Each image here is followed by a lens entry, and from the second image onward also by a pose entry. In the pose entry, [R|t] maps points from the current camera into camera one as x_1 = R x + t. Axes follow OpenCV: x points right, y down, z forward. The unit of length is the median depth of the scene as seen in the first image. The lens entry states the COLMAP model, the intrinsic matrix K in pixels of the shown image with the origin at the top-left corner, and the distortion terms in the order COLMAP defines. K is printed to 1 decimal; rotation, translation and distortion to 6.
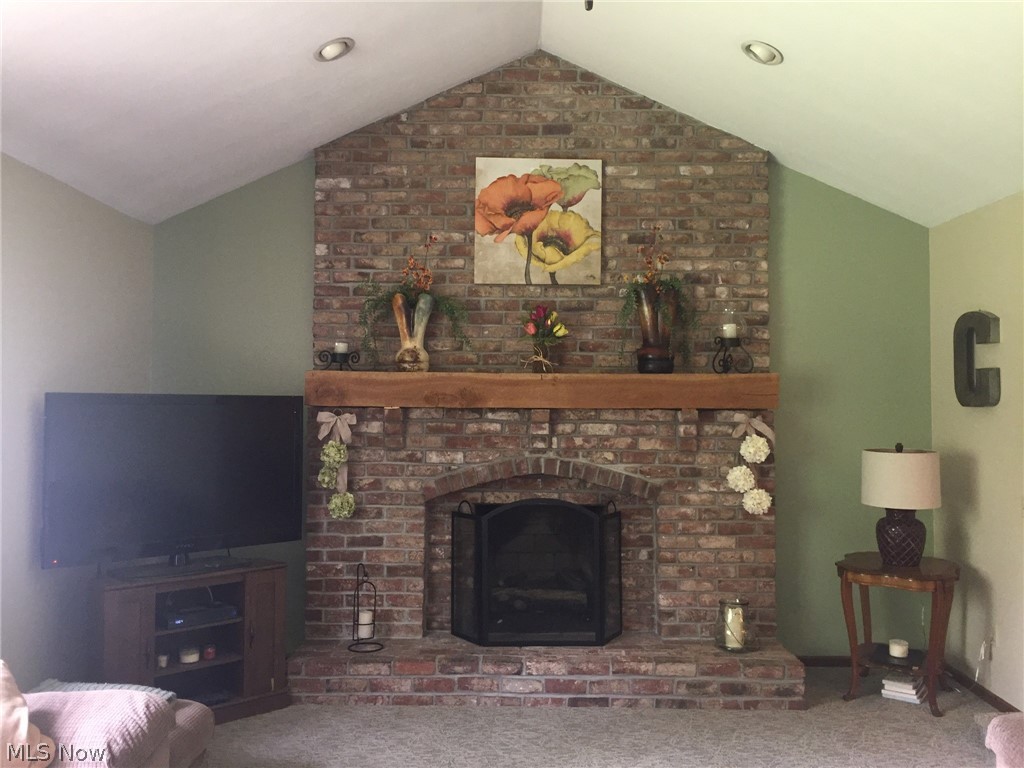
lens RADIAL K [[869.7, 0, 509.6], [0, 869.7, 375.4], [0, 0, 1]] dist [0.078398, -0.118906]
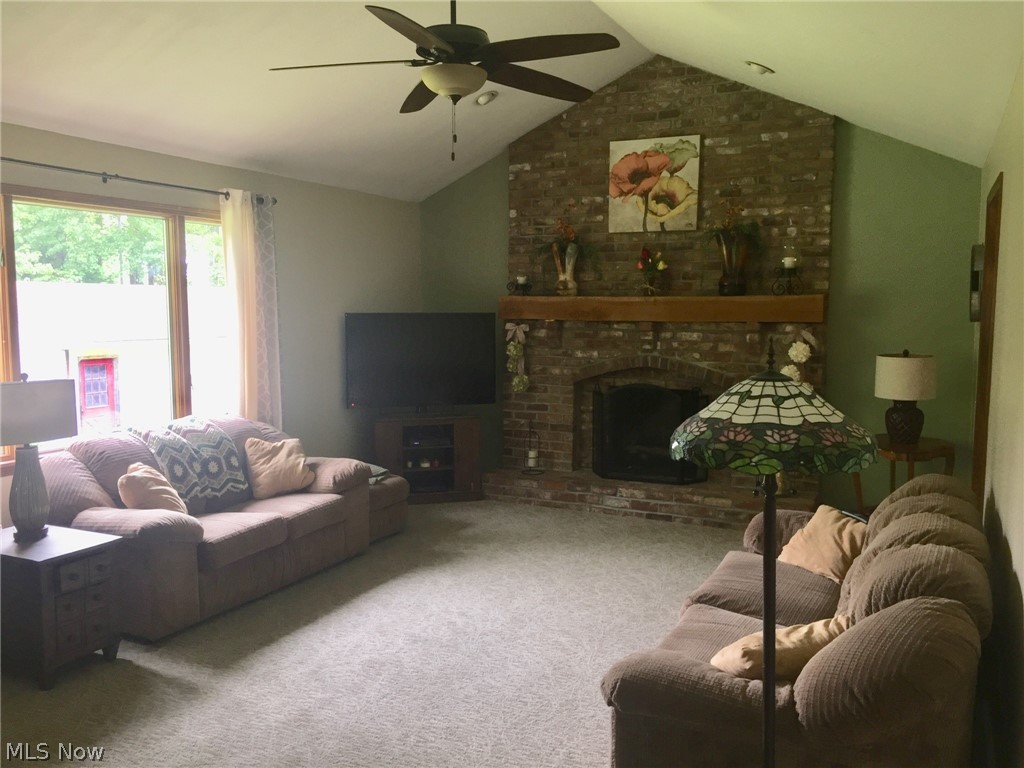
lens RADIAL K [[869.7, 0, 509.6], [0, 869.7, 375.4], [0, 0, 1]] dist [0.078398, -0.118906]
pose [[0.900598, 0.032251, -0.433455, 0.443263], [0.020441, 0.992997, 0.116356, -0.043719], [0.434172, -0.113651, 0.893632, -0.374309]]
